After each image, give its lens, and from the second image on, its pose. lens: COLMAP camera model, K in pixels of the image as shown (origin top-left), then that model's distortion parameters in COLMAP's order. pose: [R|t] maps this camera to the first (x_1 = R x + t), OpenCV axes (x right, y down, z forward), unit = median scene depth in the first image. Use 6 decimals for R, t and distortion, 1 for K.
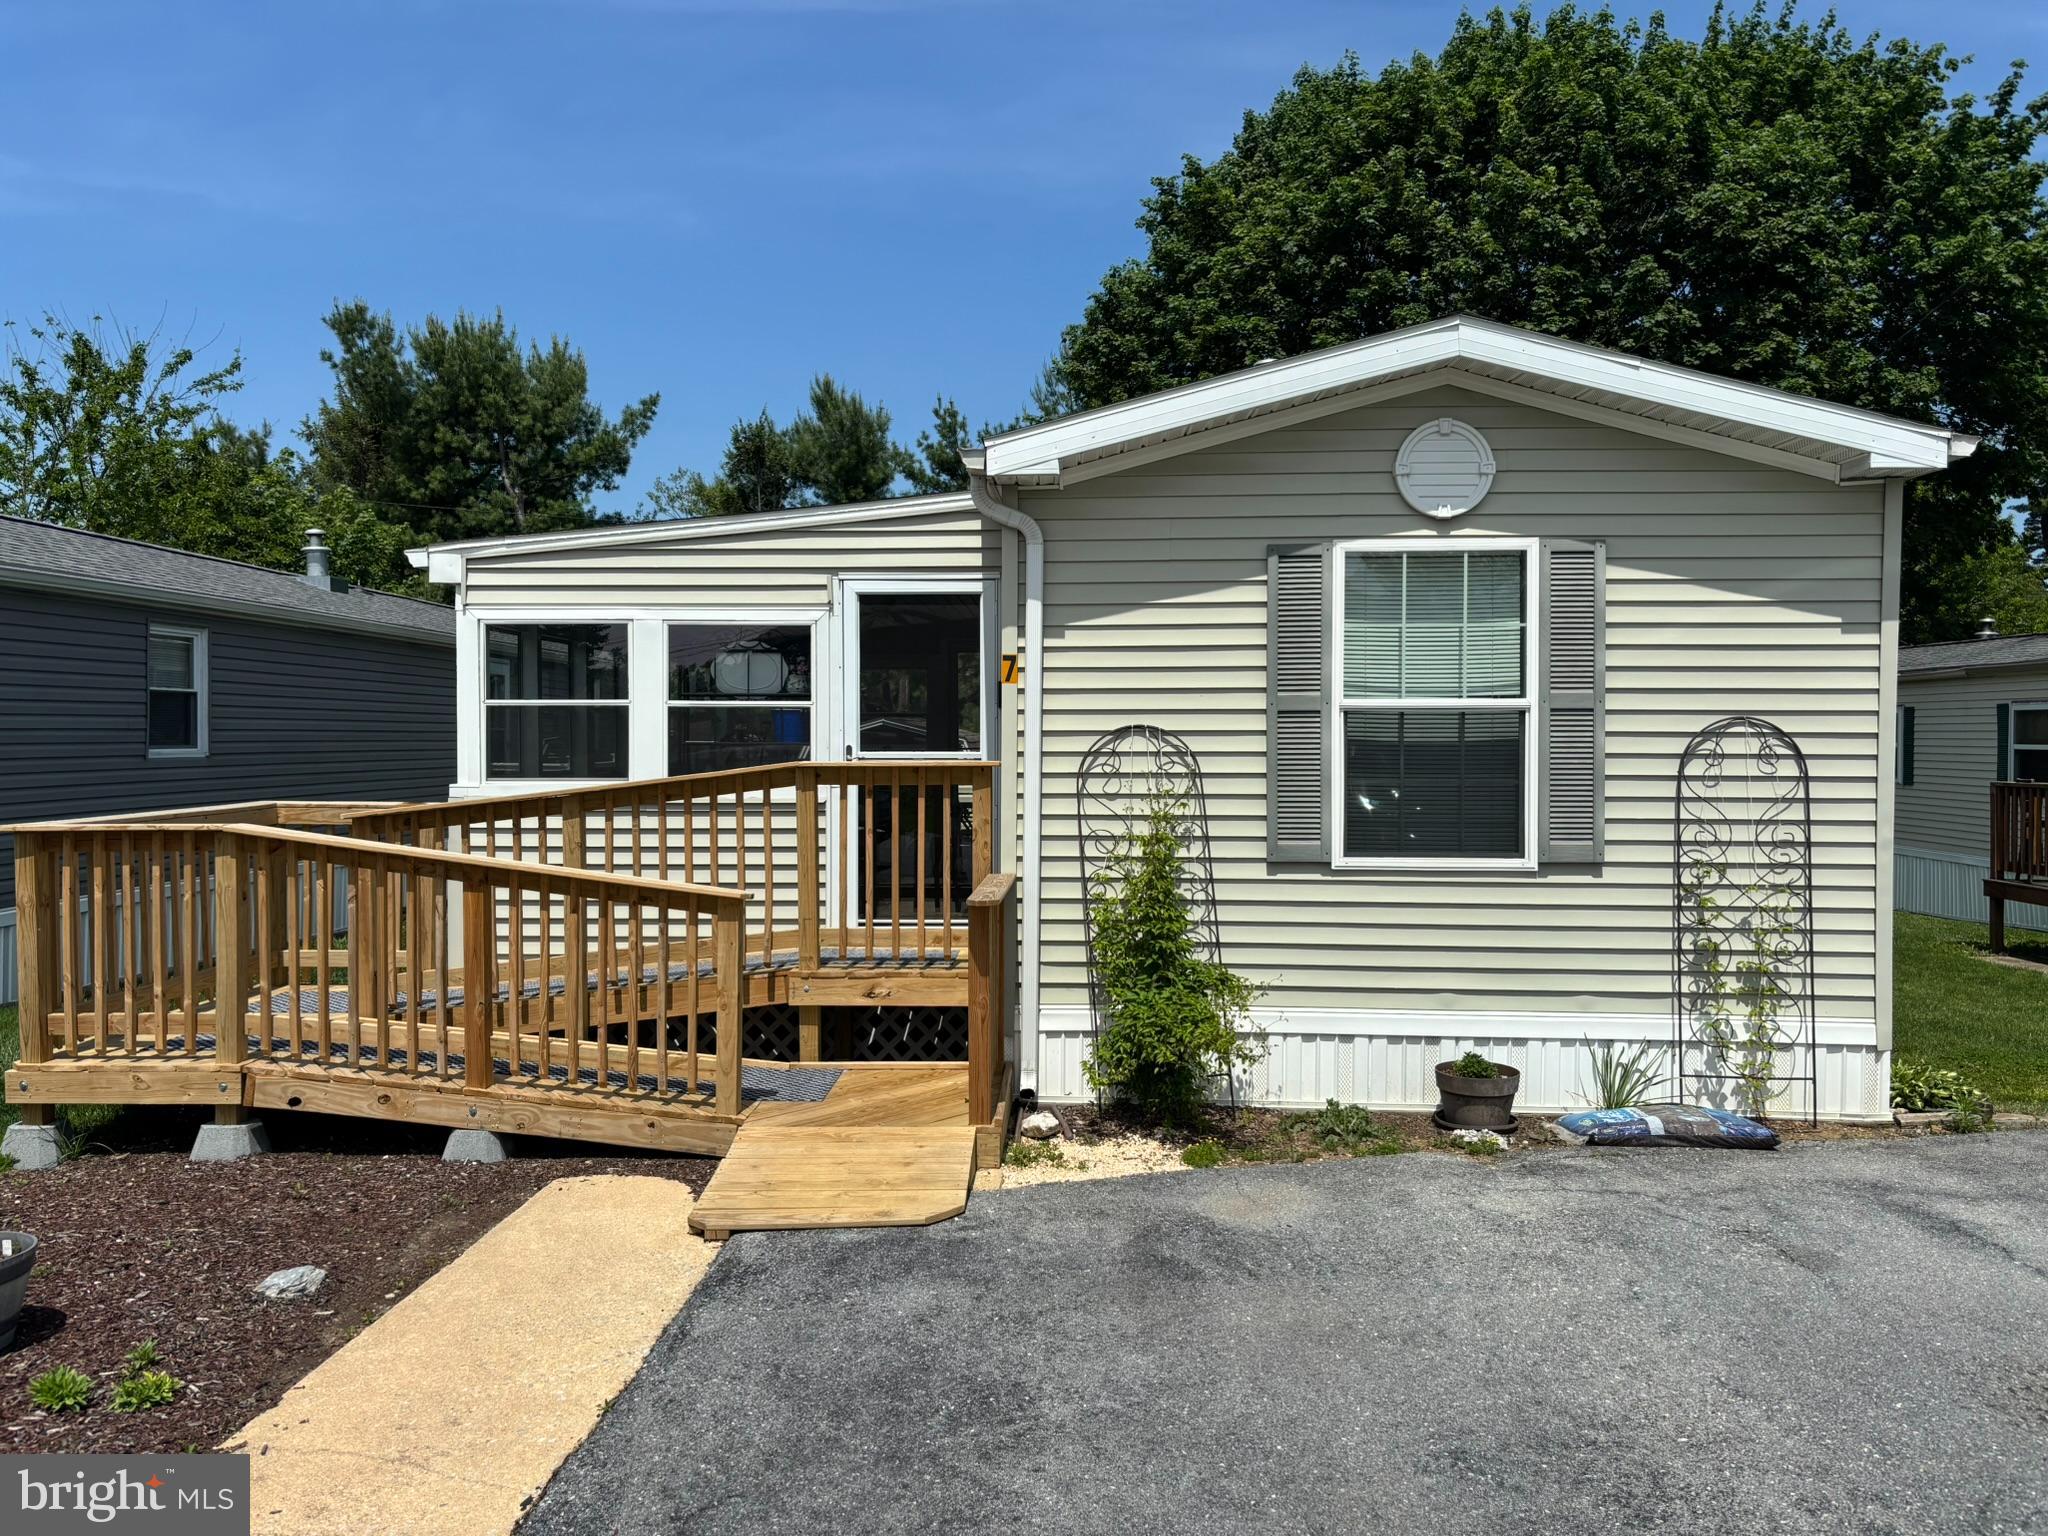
lens RADIAL K [[1510.4, 0, 1024.0], [0, 1510.4, 768.0], [0, 0, 1]] dist [-0.008735, -0.005600]
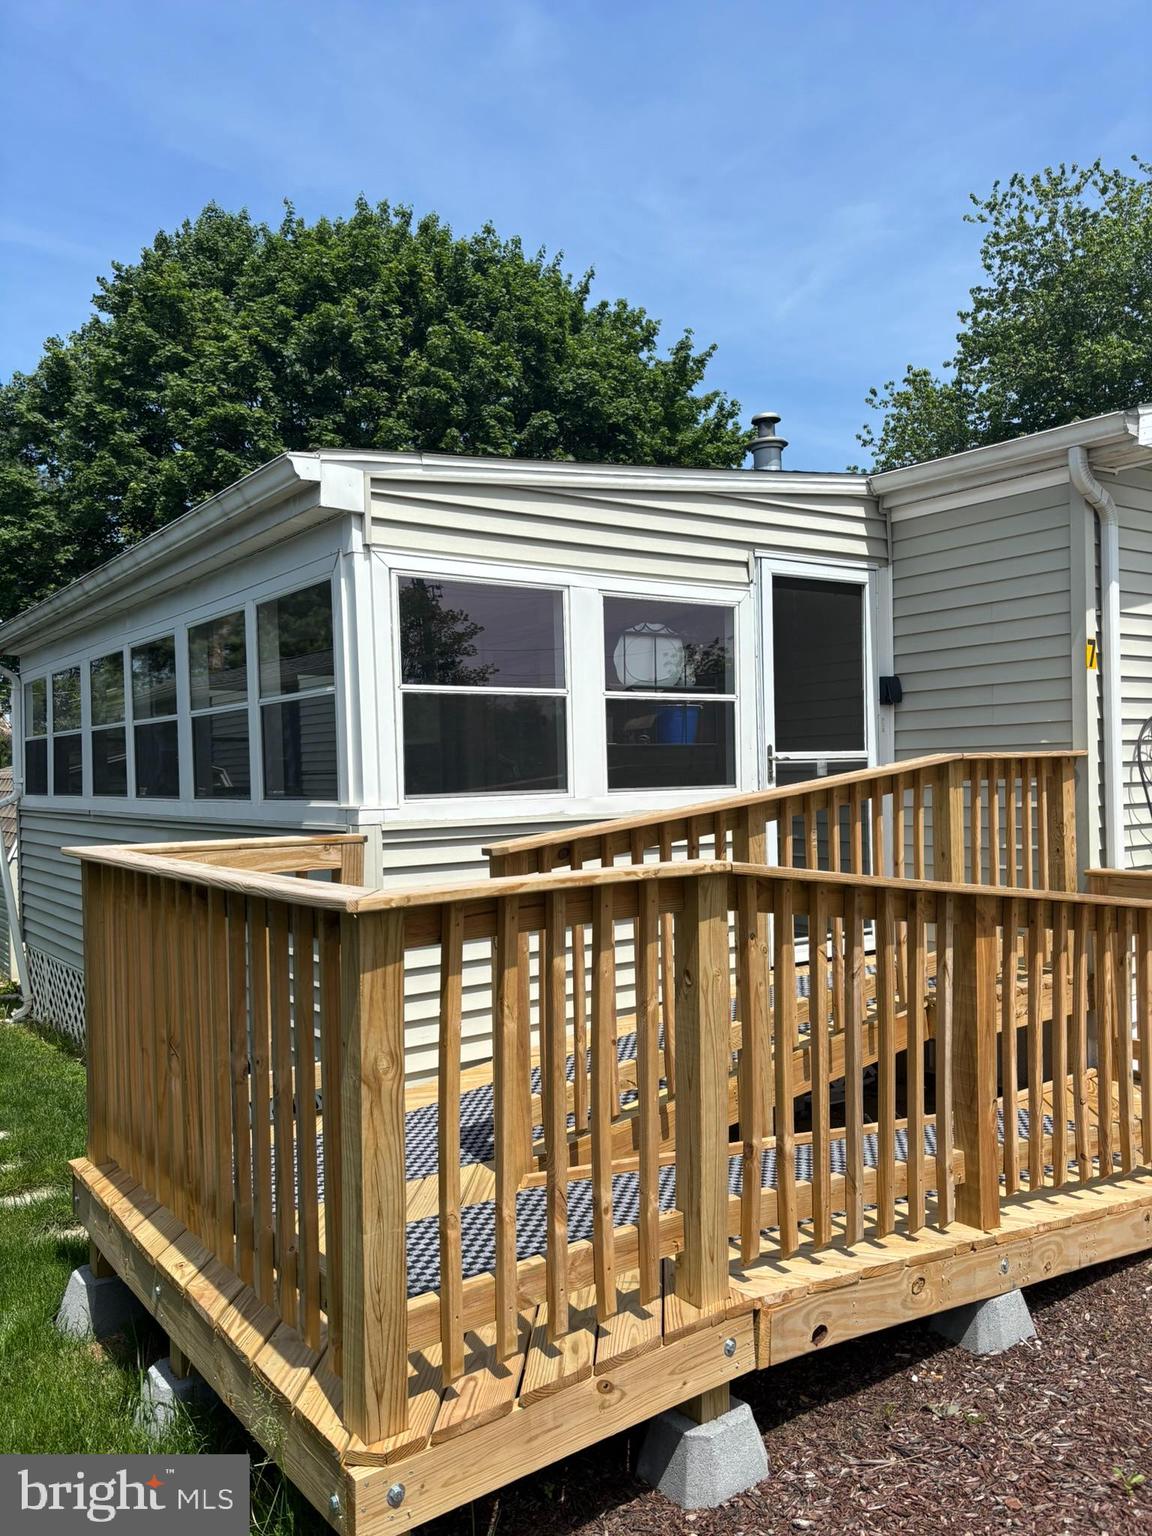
lens RADIAL K [[1157.3, 0, 576.0], [0, 1157.3, 768.0], [0, 0, 1]] dist [0.044855, -0.062732]
pose [[0.771522, -0.026378, 0.635655, -0.248153], [0.054150, 0.998237, -0.024300, 0.004064], [-0.633893, 0.053169, 0.771591, 0.210762]]
